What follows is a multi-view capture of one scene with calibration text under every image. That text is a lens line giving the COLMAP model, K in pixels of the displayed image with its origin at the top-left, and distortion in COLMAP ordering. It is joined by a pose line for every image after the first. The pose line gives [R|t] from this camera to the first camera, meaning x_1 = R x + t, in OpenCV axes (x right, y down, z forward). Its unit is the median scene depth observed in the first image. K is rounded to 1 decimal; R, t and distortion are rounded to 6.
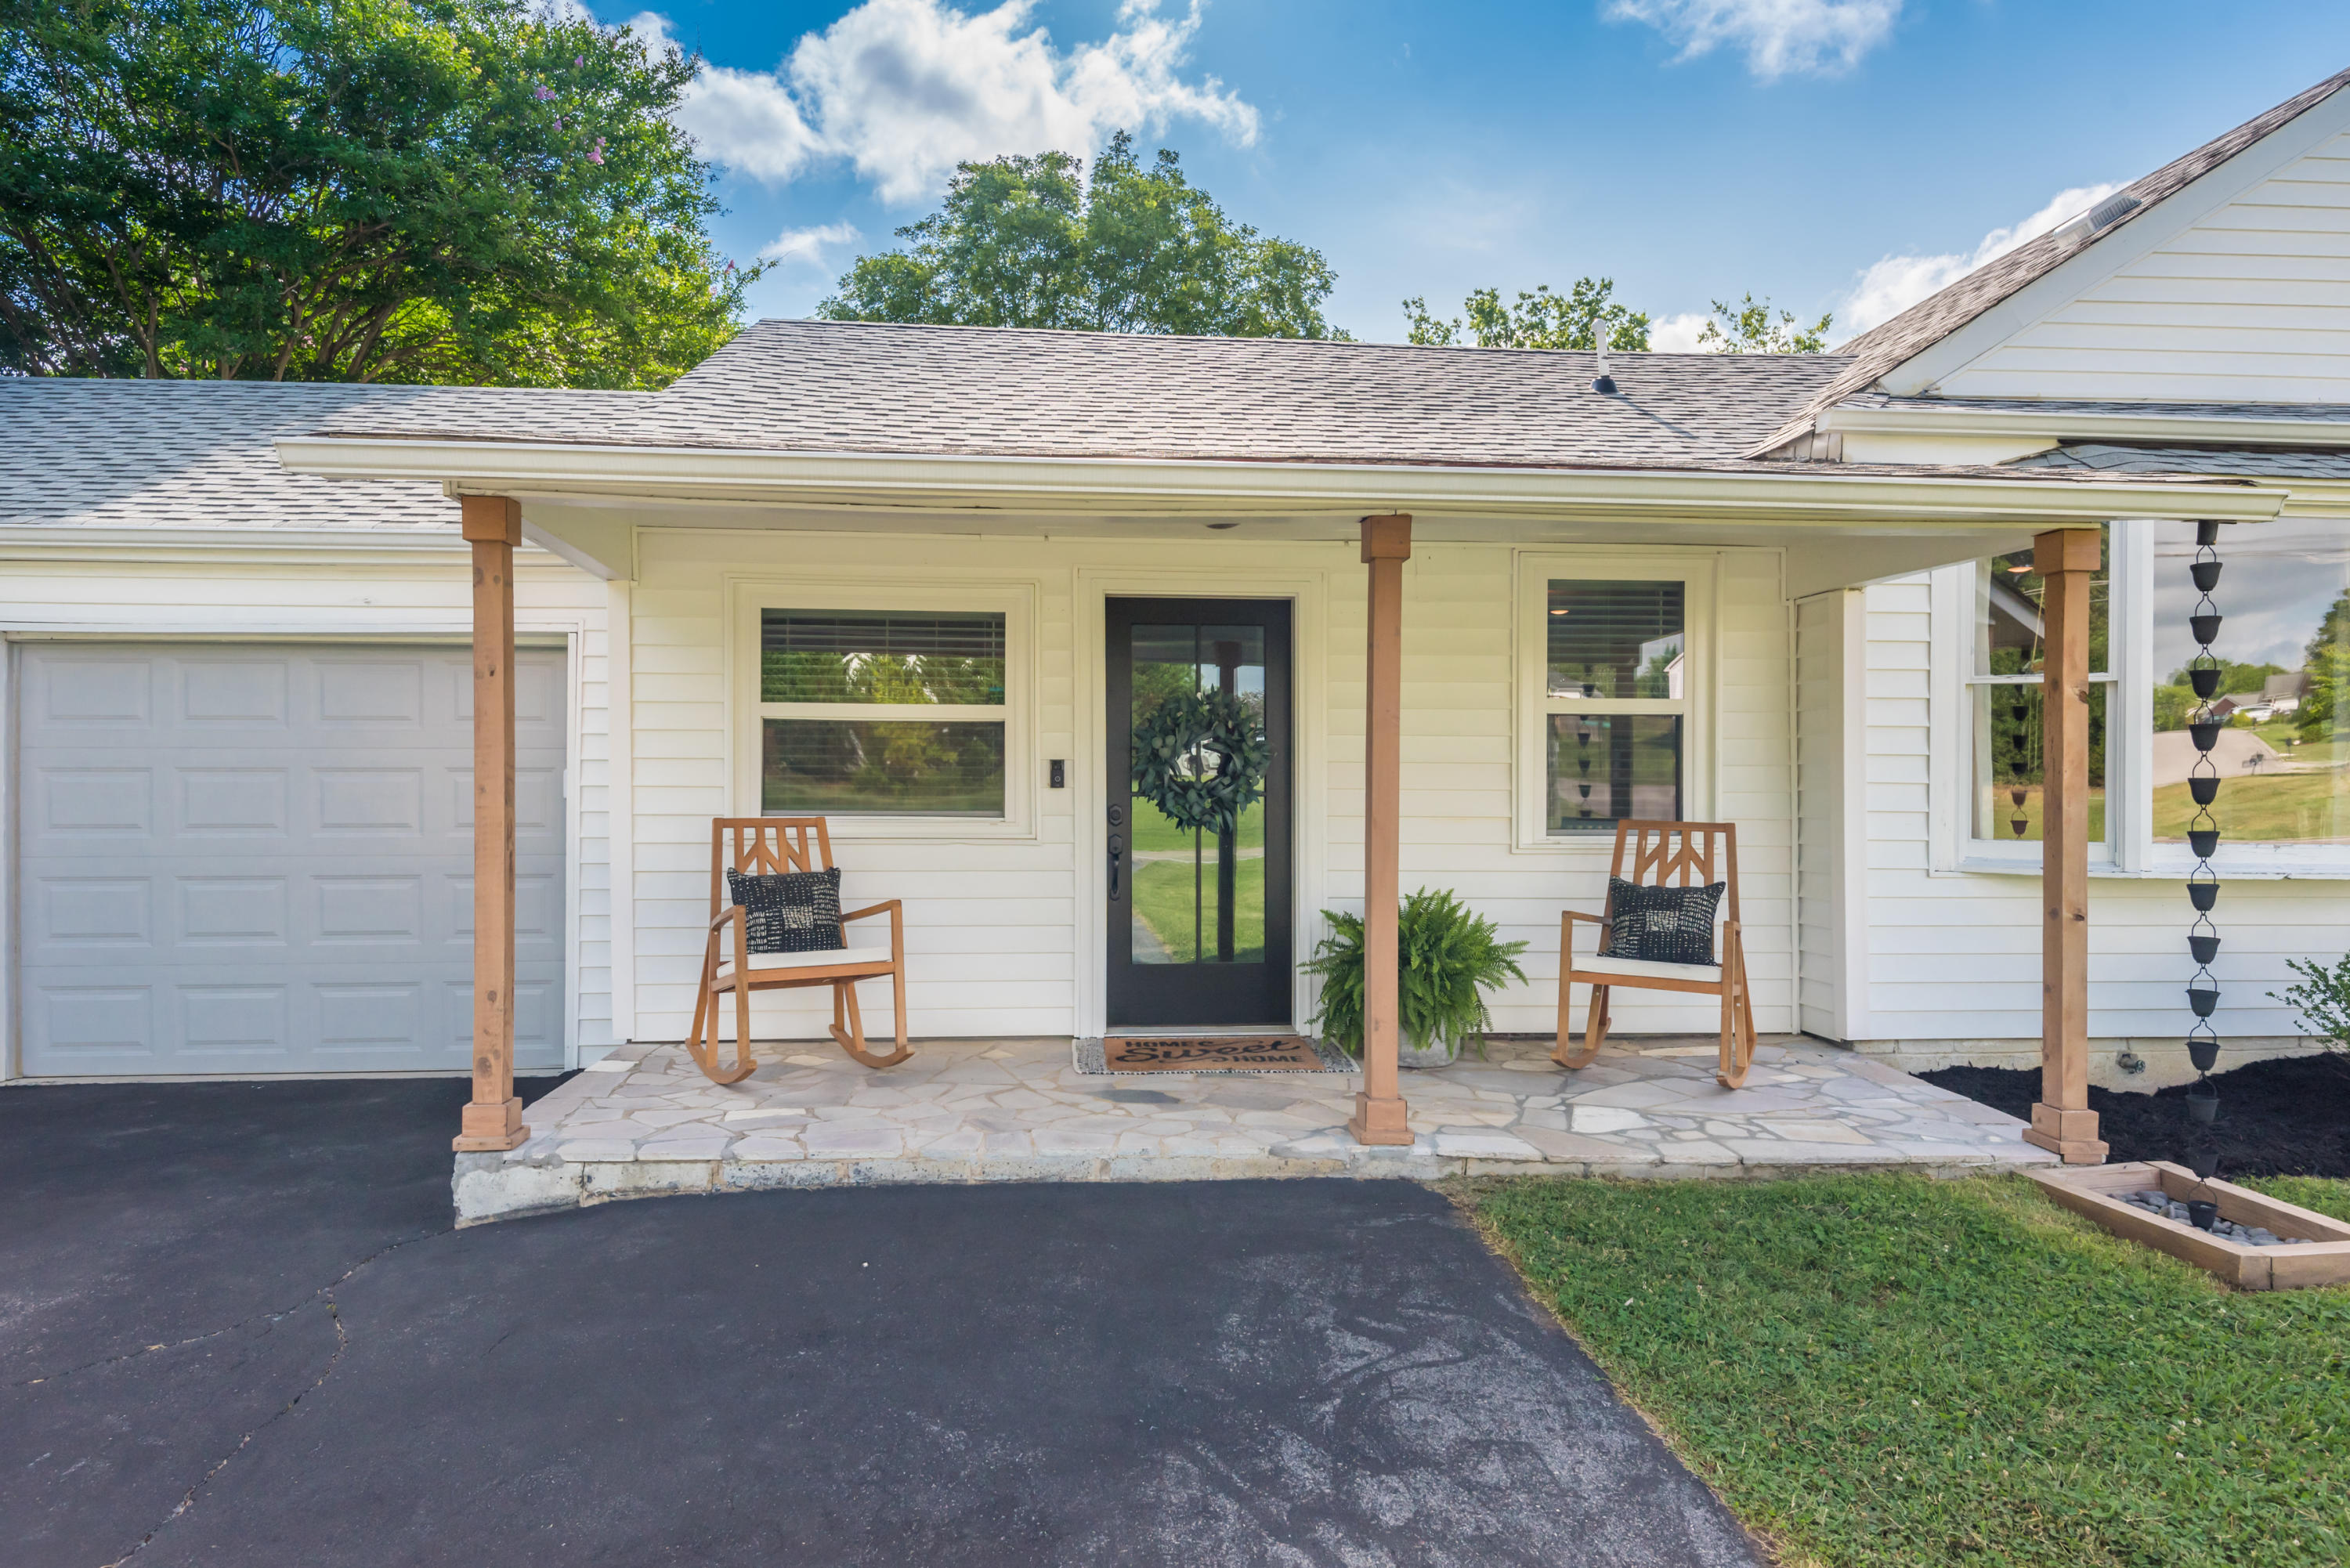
lens RADIAL K [[1281.5, 0, 1168.5], [0, 1281.5, 800.1], [0, 0, 1]] dist [-0.003928, -0.000161]
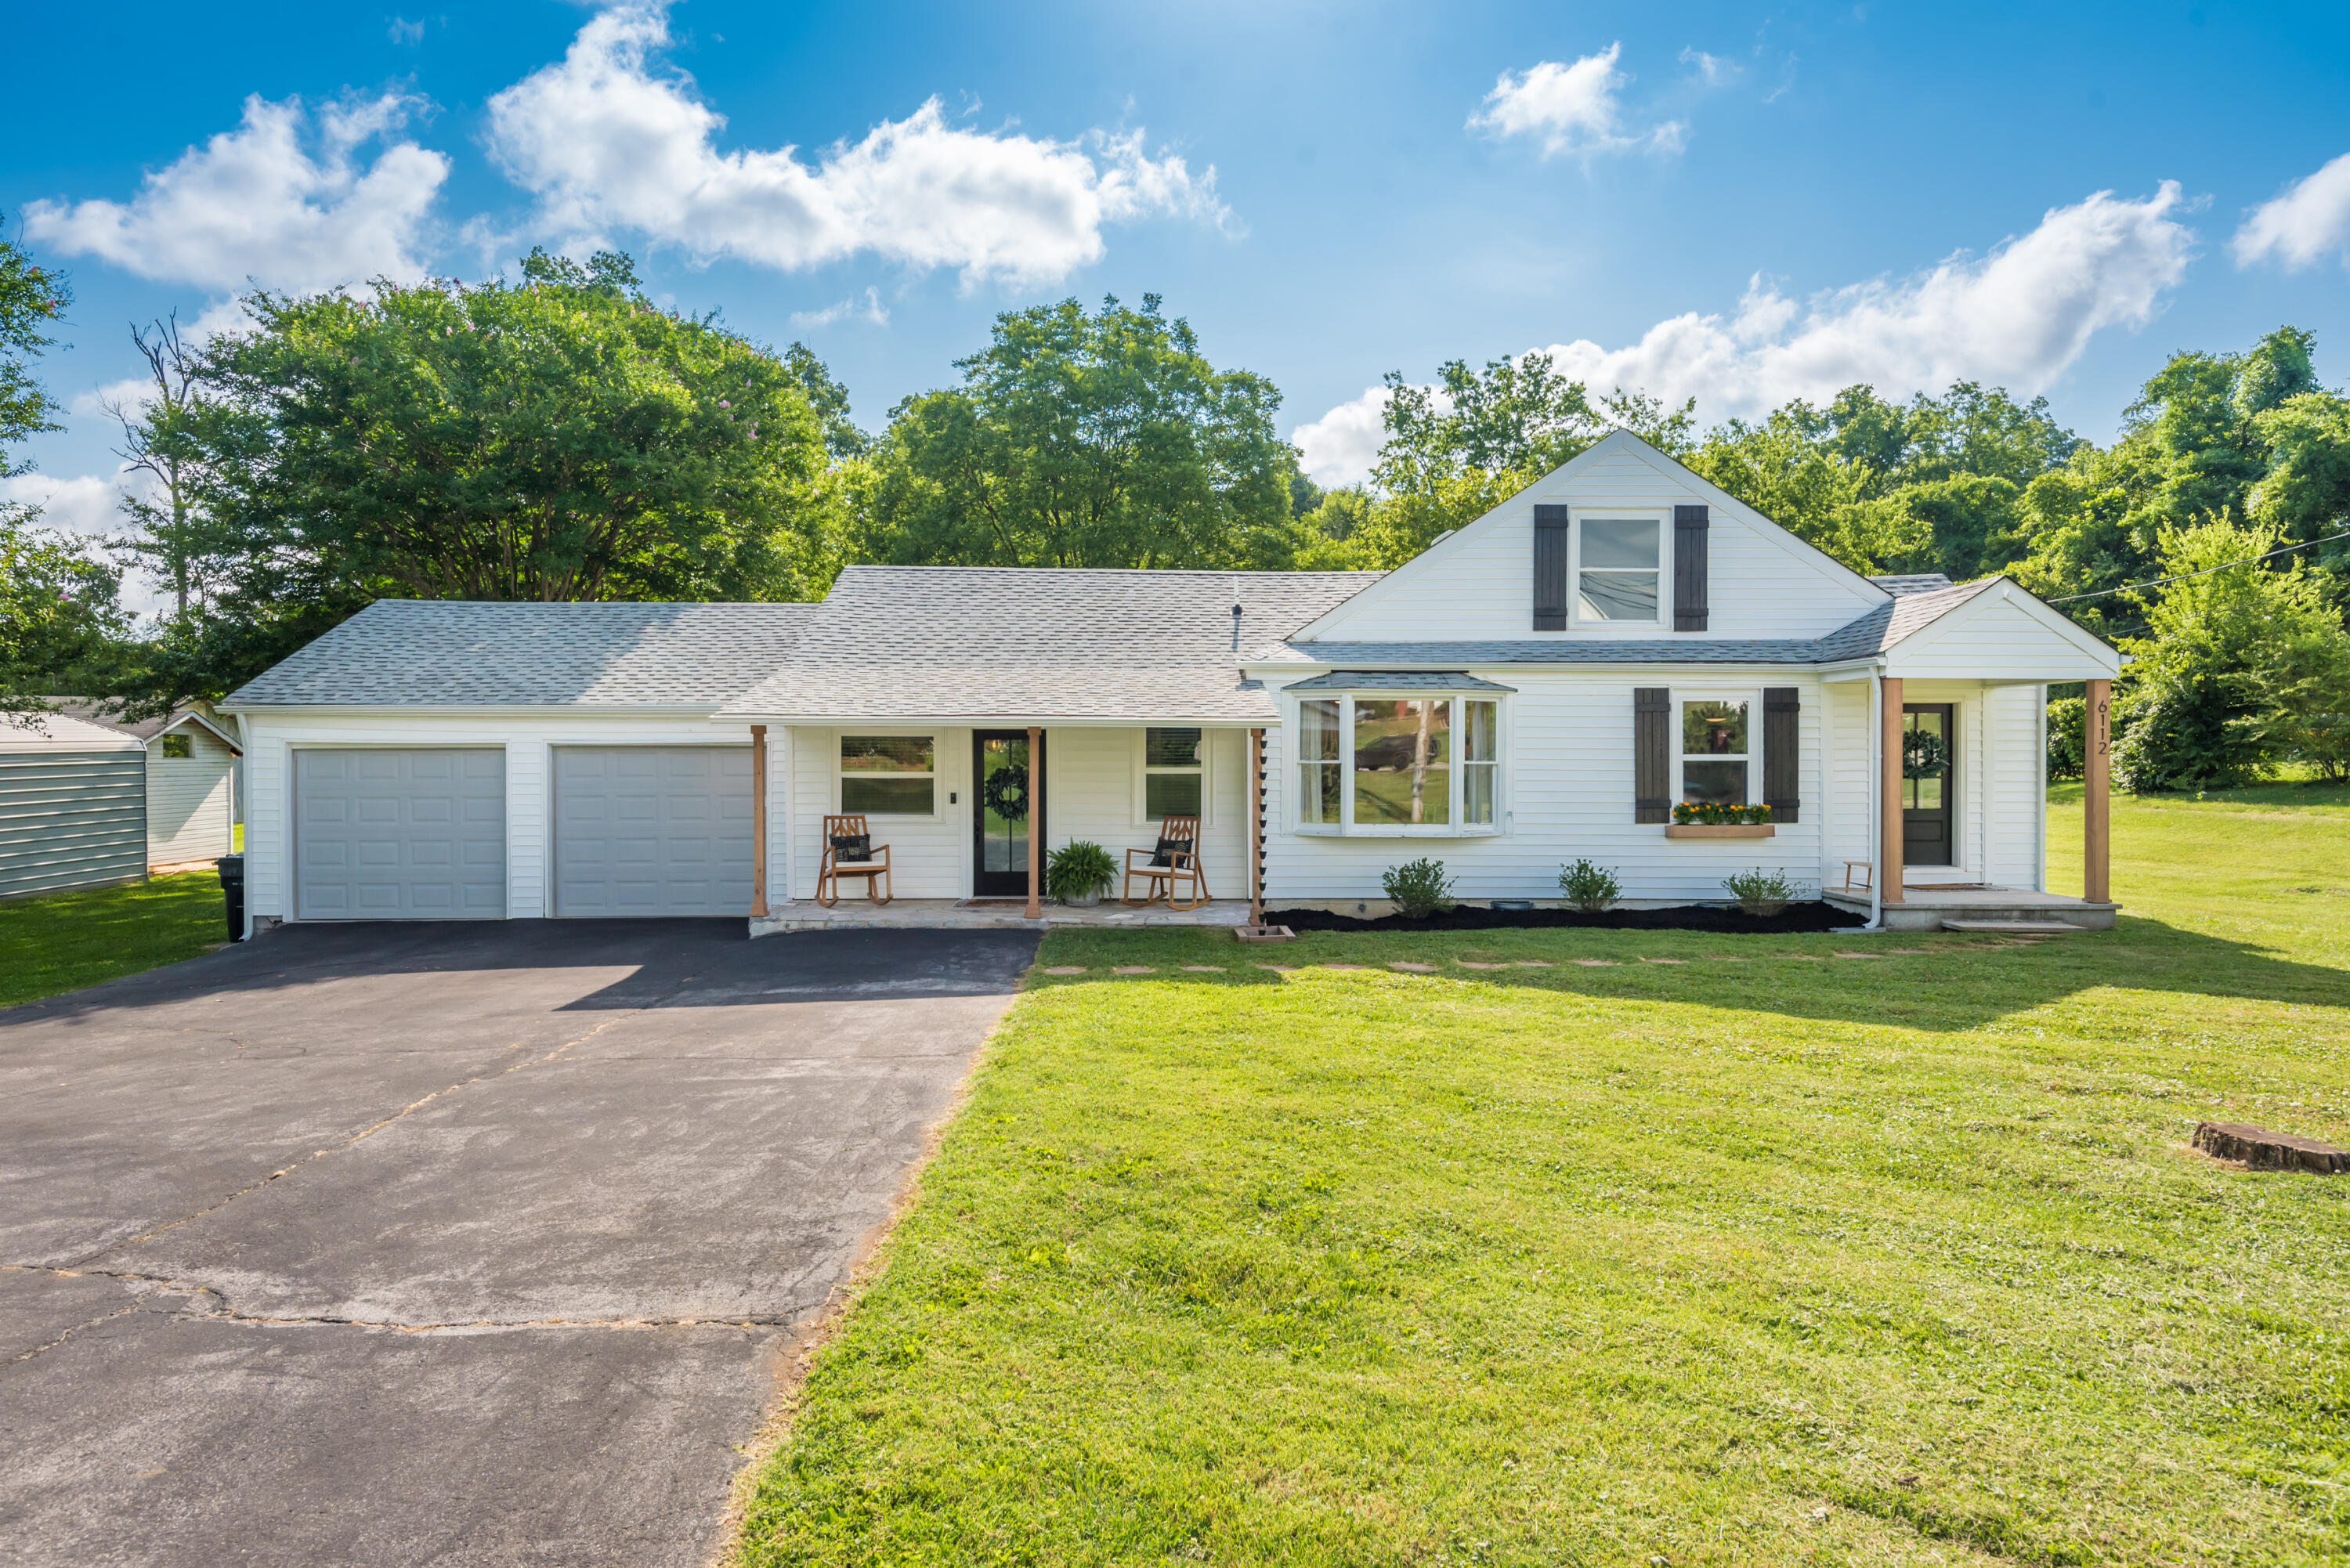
lens RADIAL K [[1281.5, 0, 1186.5], [0, 1281.5, 768.8], [0, 0, 1]] dist [-0.003928, -0.000161]
pose [[0.998144, -0.006091, -0.060586, 0.552317], [0.005291, 0.999897, -0.013351, -0.043223], [0.060661, 0.013006, 0.998074, -1.596103]]
